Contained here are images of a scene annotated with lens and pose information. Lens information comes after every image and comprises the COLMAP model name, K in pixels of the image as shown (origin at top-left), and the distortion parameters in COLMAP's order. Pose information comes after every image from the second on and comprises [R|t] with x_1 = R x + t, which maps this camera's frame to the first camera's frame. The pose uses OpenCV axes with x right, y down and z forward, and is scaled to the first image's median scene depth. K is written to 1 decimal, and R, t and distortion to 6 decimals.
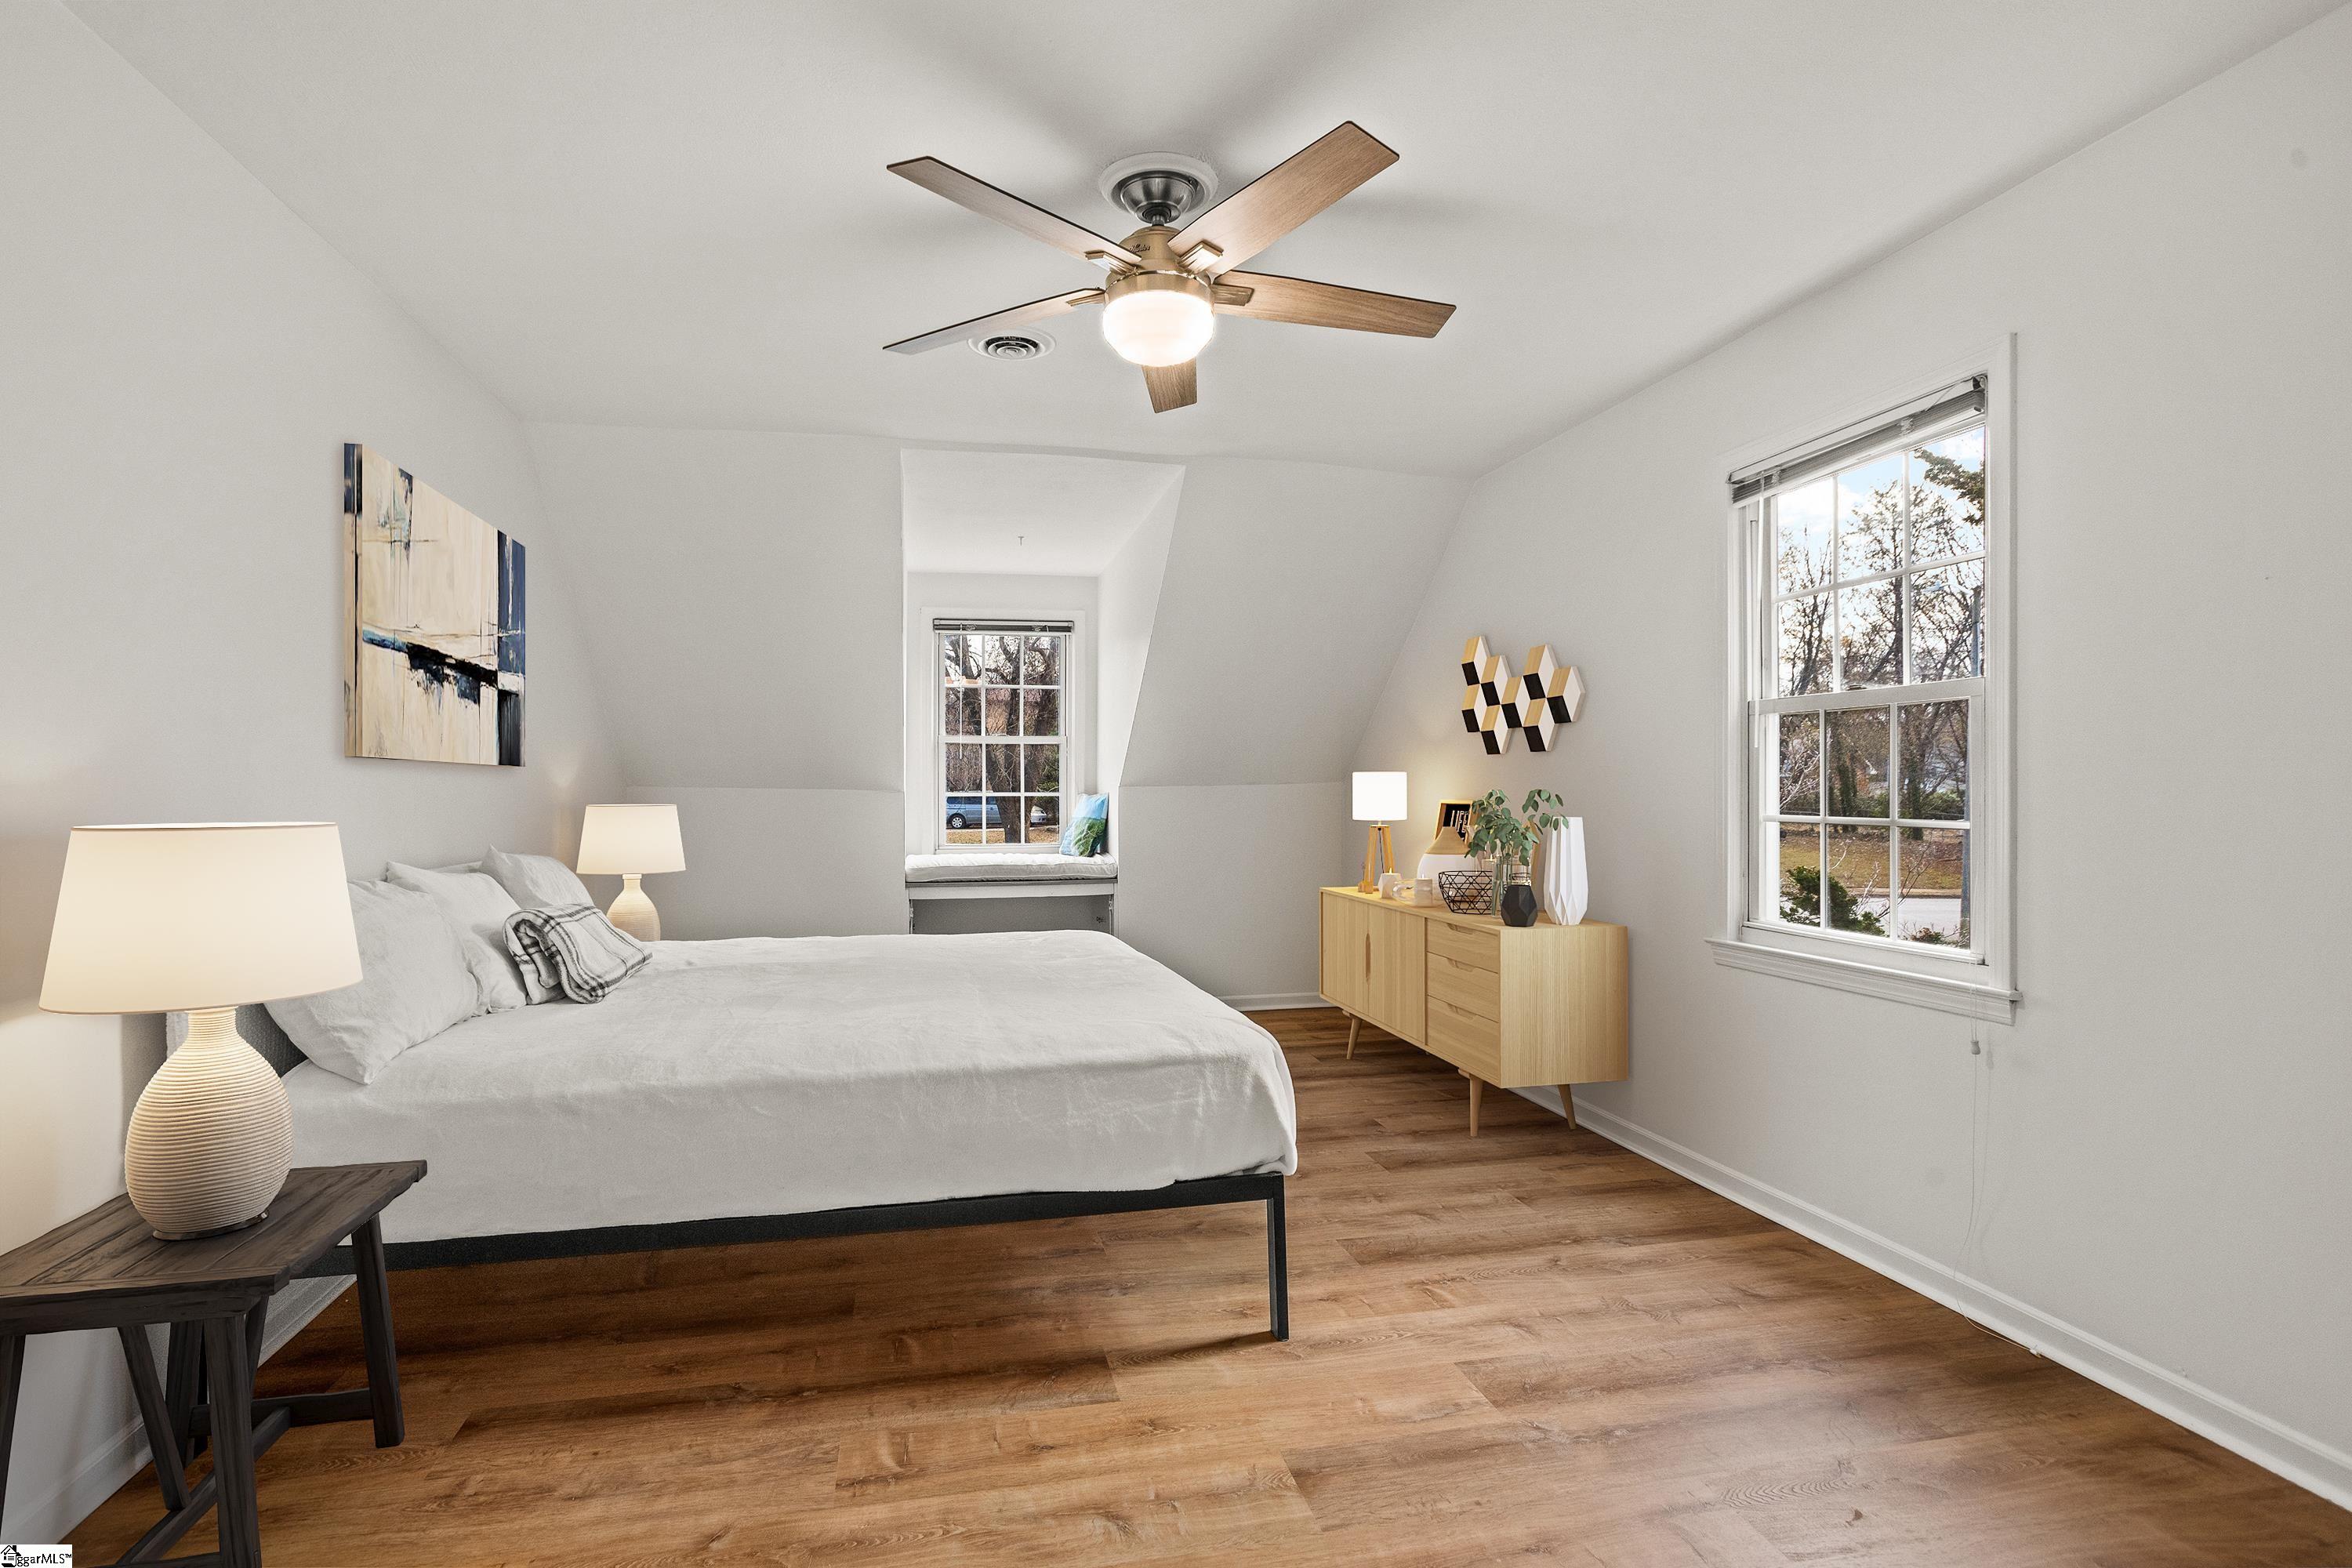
lens RADIAL K [[1153.3, 0, 1164.0], [0, 1153.3, 791.6], [0, 0, 1]] dist [0.001553, 0.002150]
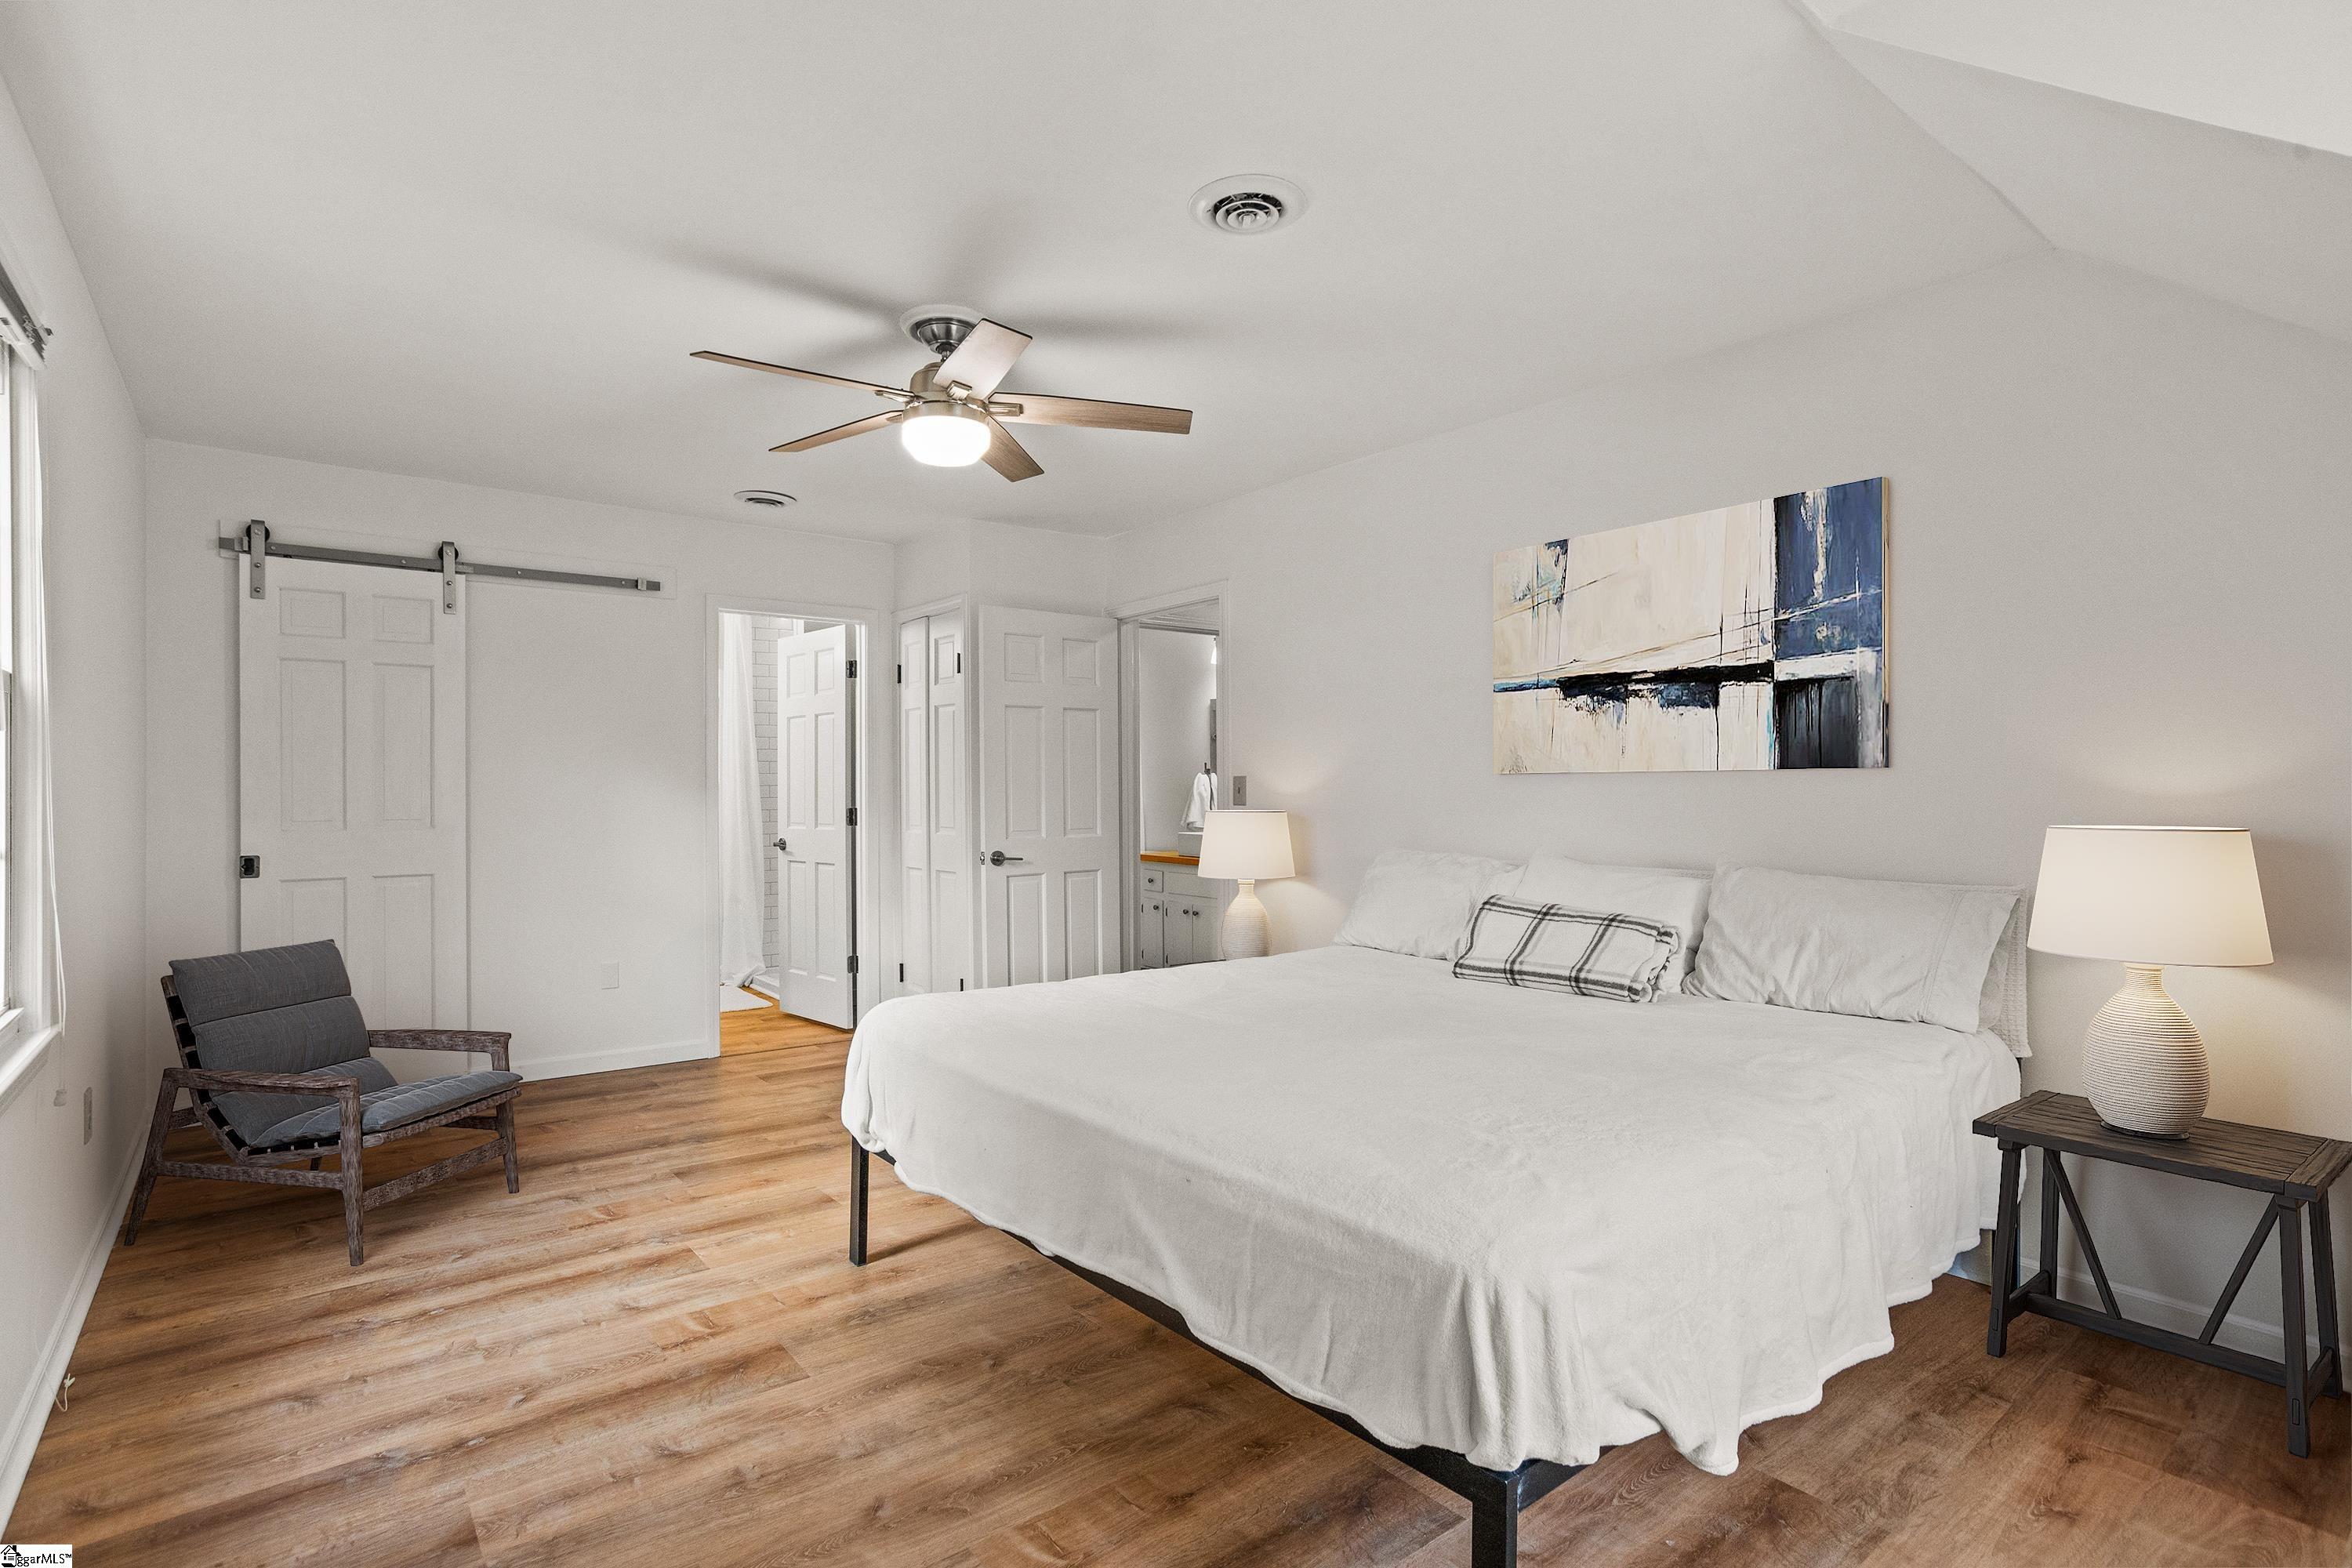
lens RADIAL K [[1153.3, 0, 1154.7], [0, 1153.3, 785.9], [0, 0, 1]] dist [0.001553, 0.002150]
pose [[-0.903694, 0.003439, -0.428165, 0.296487], [0.007482, 0.999942, -0.007759, -0.005336], [0.428113, -0.010216, -0.903667, 1.975856]]
